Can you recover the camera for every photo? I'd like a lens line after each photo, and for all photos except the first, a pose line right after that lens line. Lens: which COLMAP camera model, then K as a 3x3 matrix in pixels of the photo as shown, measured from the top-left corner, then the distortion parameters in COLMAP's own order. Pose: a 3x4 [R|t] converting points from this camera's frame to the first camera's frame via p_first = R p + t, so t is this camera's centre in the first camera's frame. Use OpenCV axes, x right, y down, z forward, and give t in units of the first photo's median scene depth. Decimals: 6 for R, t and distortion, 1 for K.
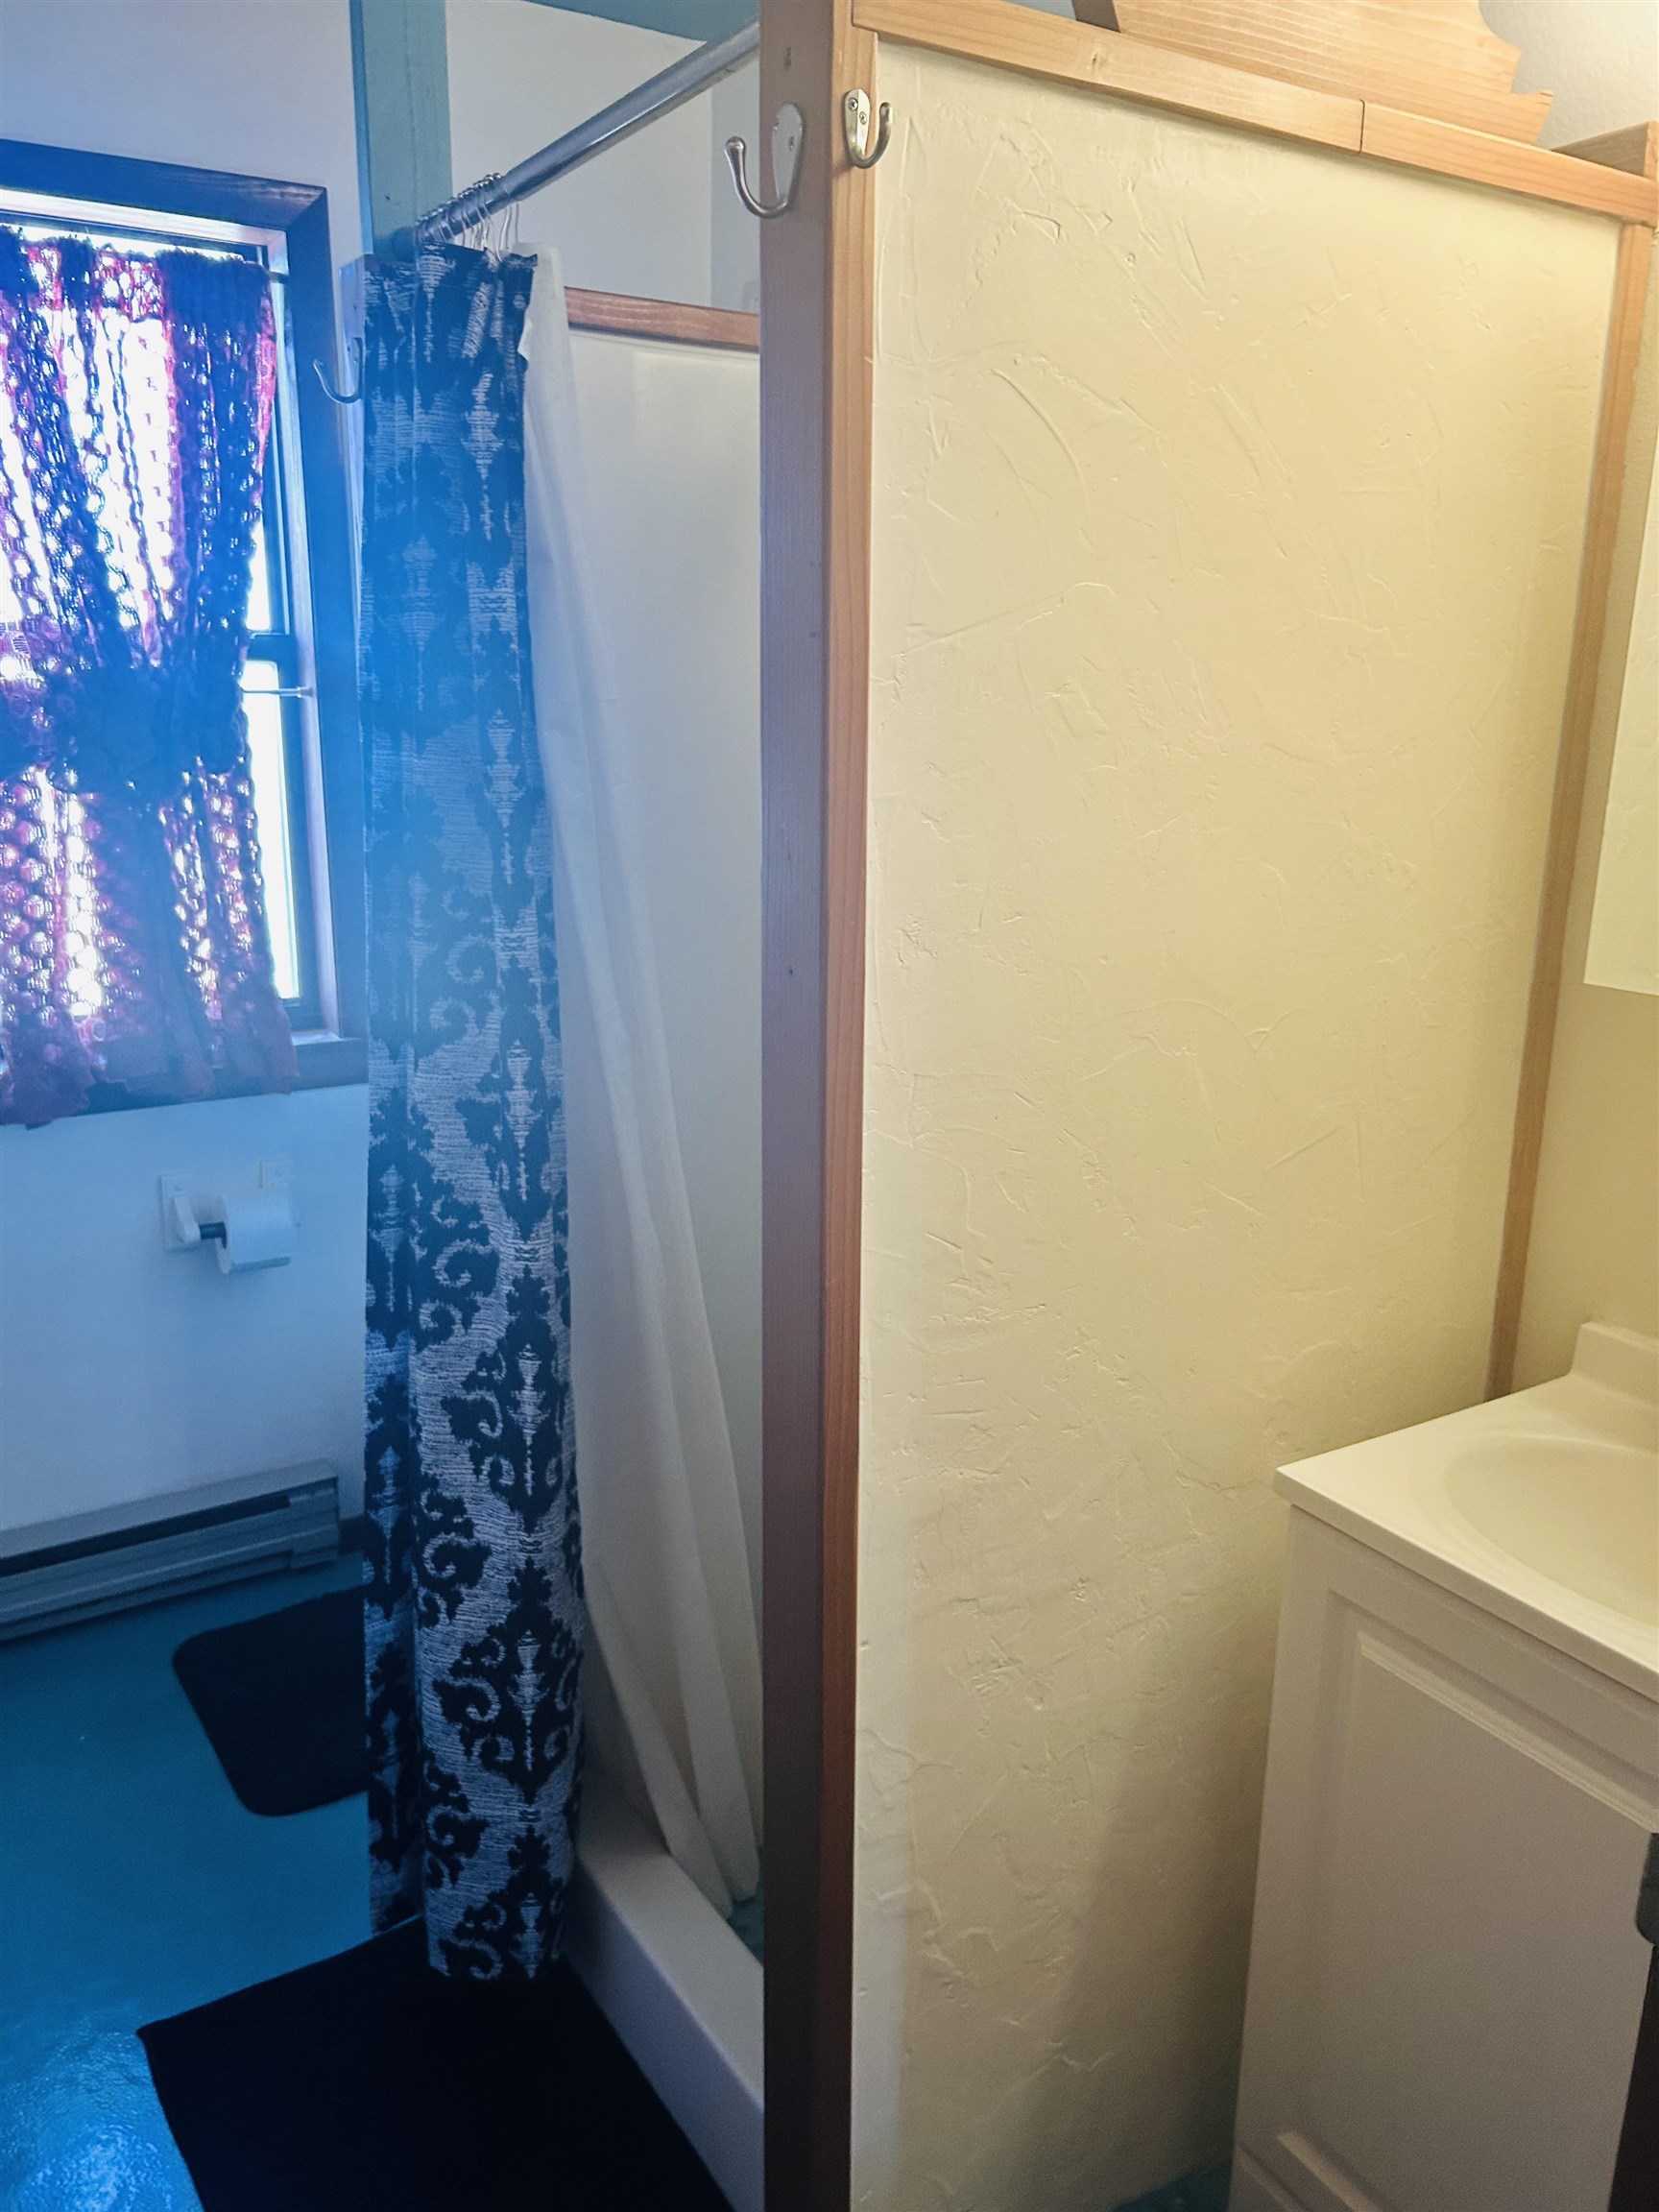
lens RADIAL K [[1673.8, 0, 829.5], [0, 1673.8, 1106.0], [0, 0, 1]] dist [0.050046, -0.047213]
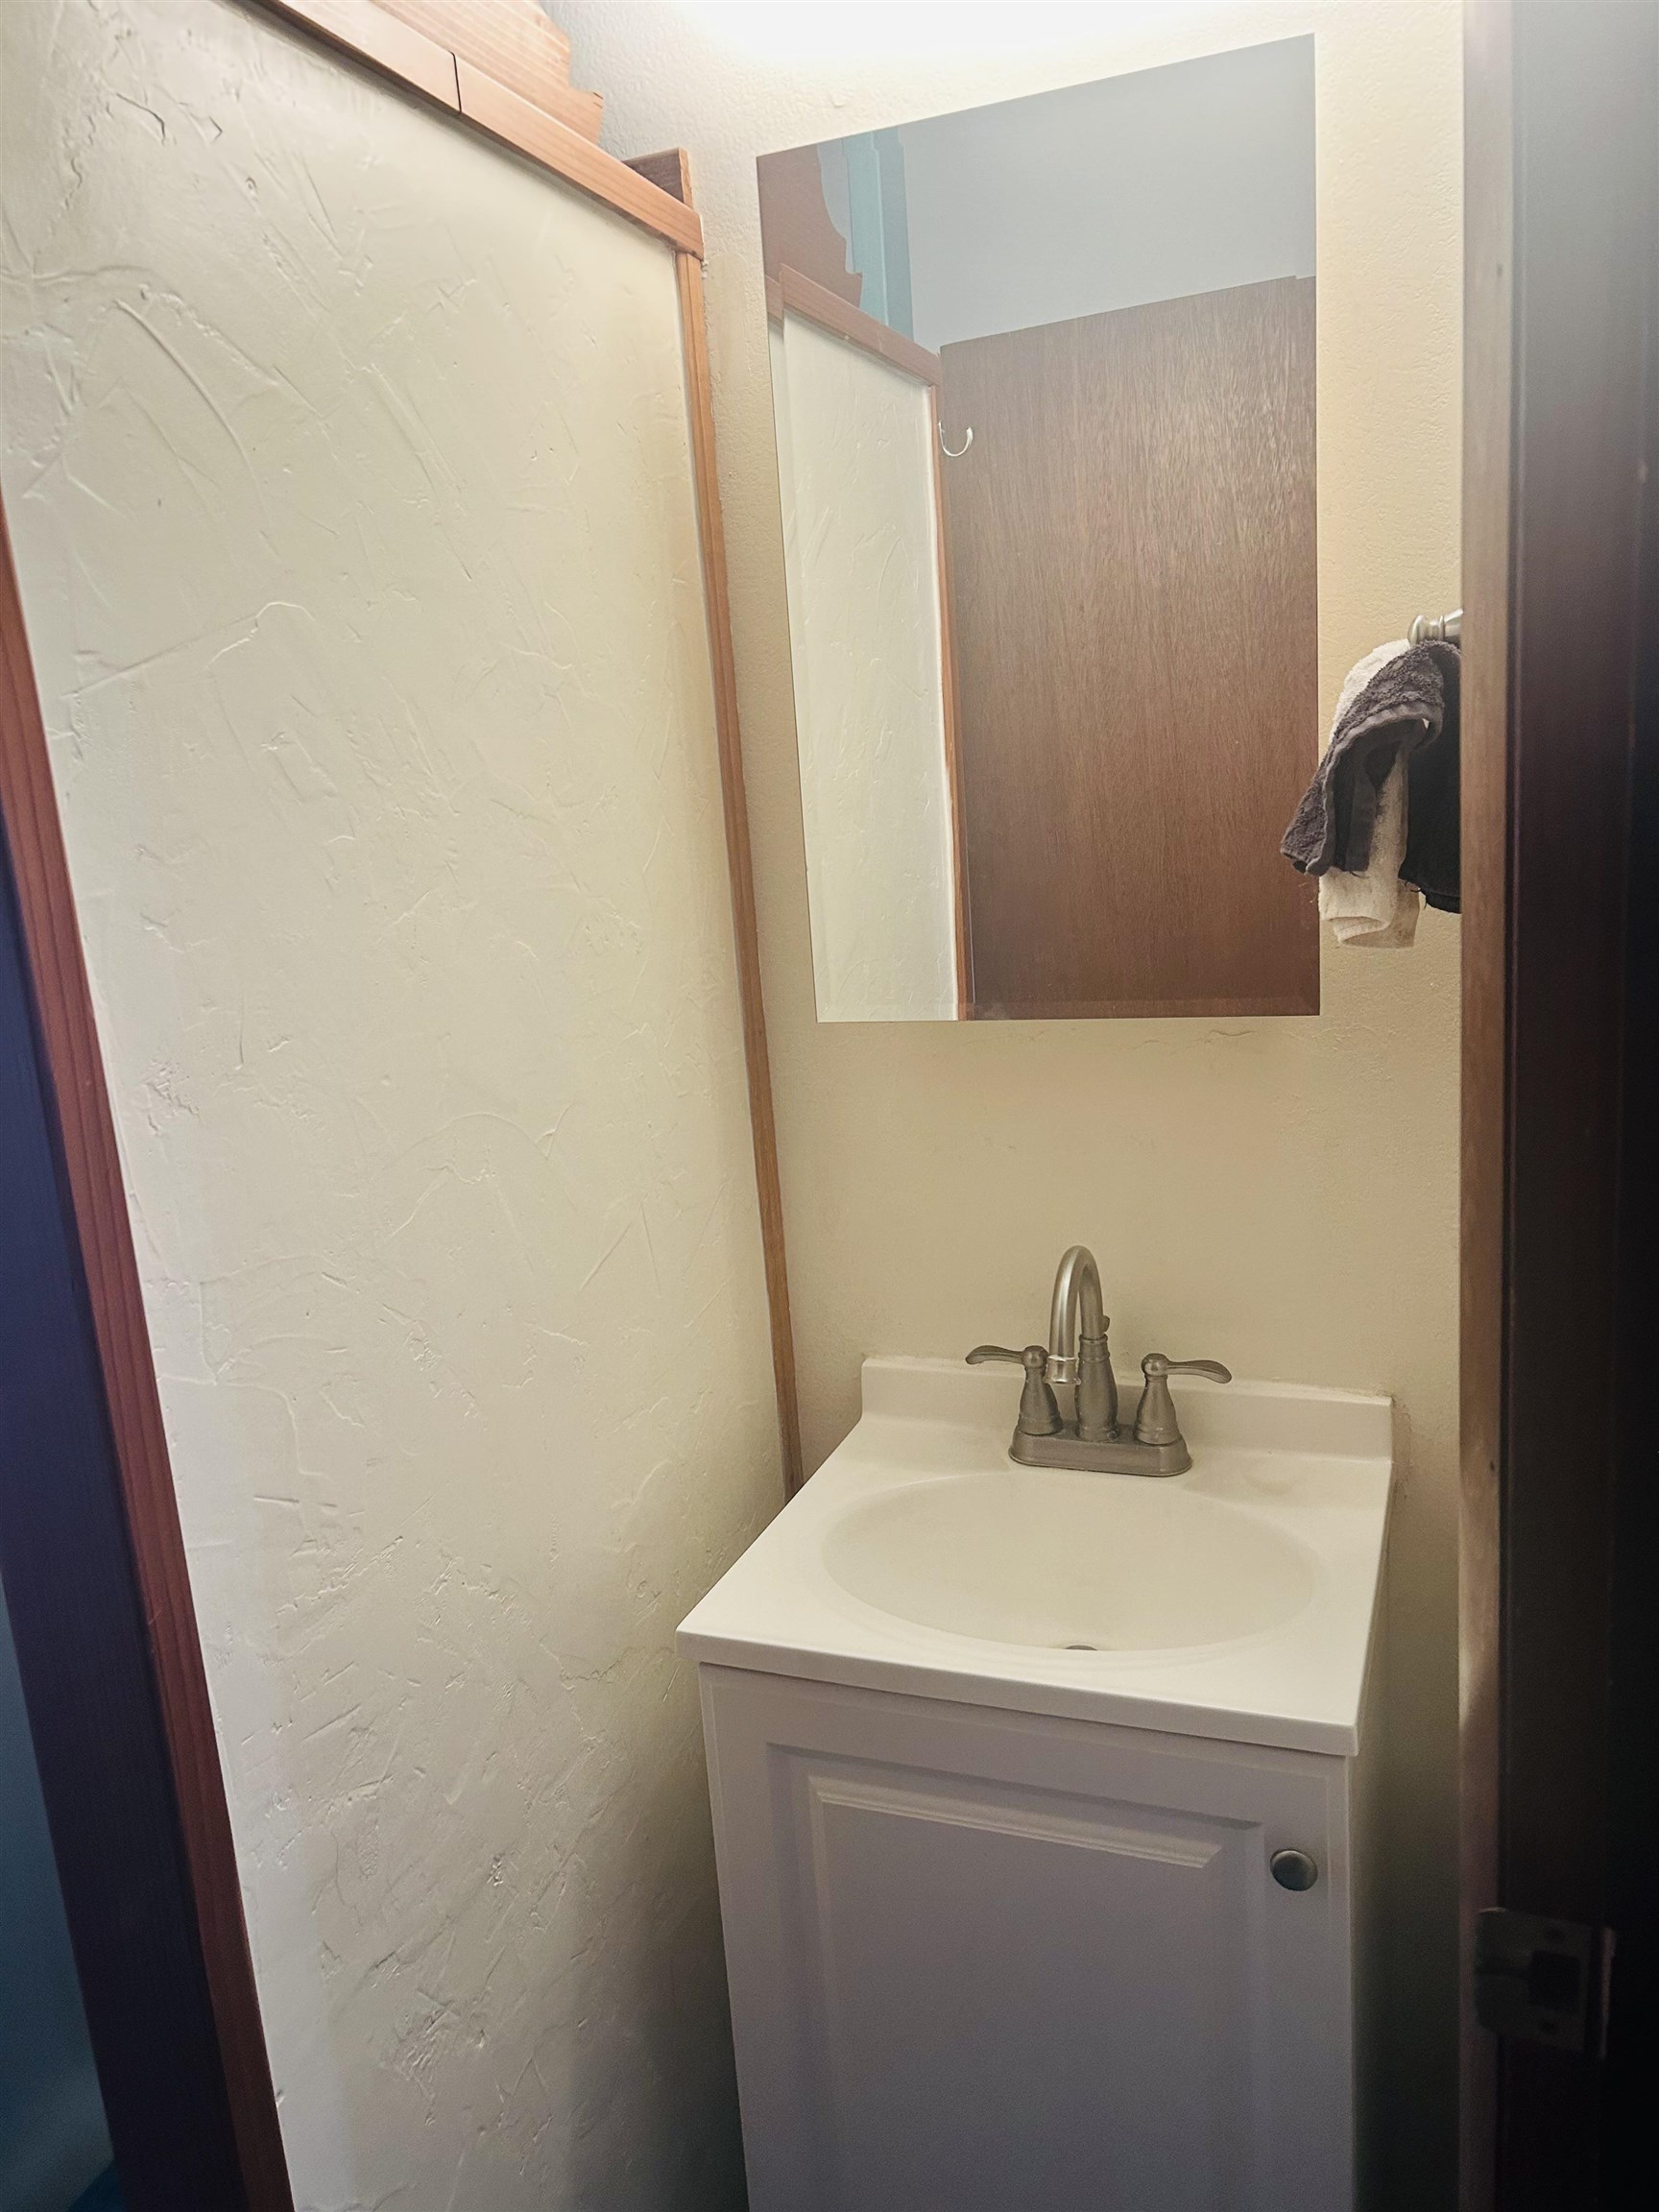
lens RADIAL K [[1673.8, 0, 829.5], [0, 1673.8, 1106.0], [0, 0, 1]] dist [0.050046, -0.047213]
pose [[0.804620, -0.190234, 0.562492, -0.112070], [0.226404, 0.974018, 0.005549, -0.033402], [-0.548933, 0.122886, 0.826784, 0.240804]]
